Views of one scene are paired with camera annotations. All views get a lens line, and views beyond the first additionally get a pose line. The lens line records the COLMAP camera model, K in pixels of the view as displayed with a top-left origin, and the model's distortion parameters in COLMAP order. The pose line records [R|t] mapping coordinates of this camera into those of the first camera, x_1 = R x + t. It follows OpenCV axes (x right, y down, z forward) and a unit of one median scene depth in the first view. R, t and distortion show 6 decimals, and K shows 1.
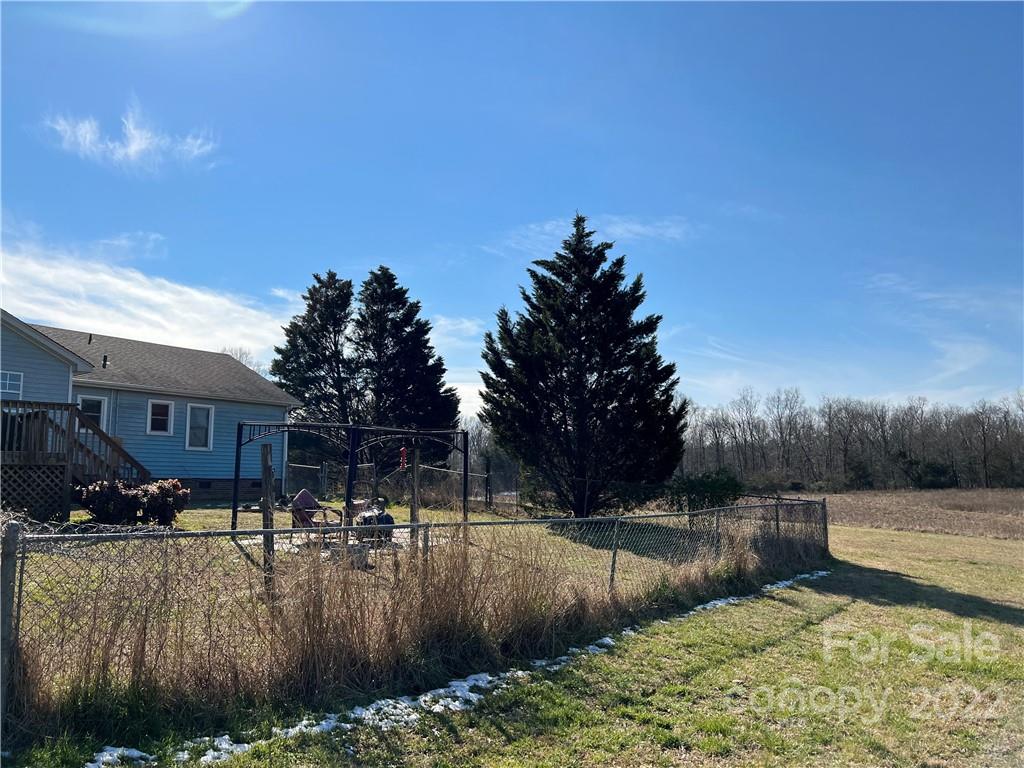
lens RADIAL K [[782.5, 0, 512.0], [0, 782.5, 384.0], [0, 0, 1]] dist [0.031441, 0.000746]
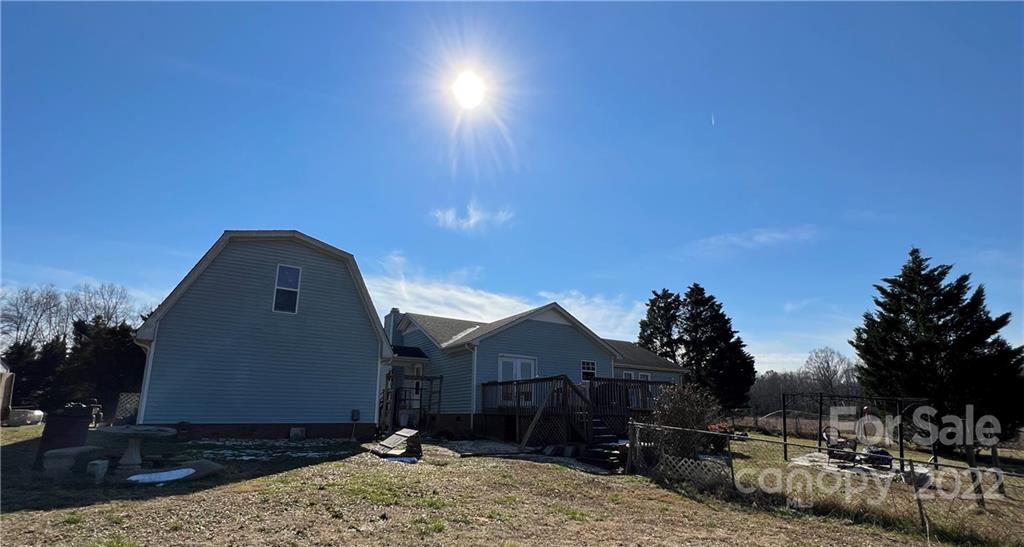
lens RADIAL K [[482.2, 0, 512.0], [0, 482.2, 320.8], [0, 0, 1]] dist [0.036667, 0.000010]
pose [[0.951068, -0.043366, -0.305924, -0.223384], [0.028578, 0.998204, -0.052654, -0.028171], [0.307658, 0.041335, 0.950599, -0.087494]]
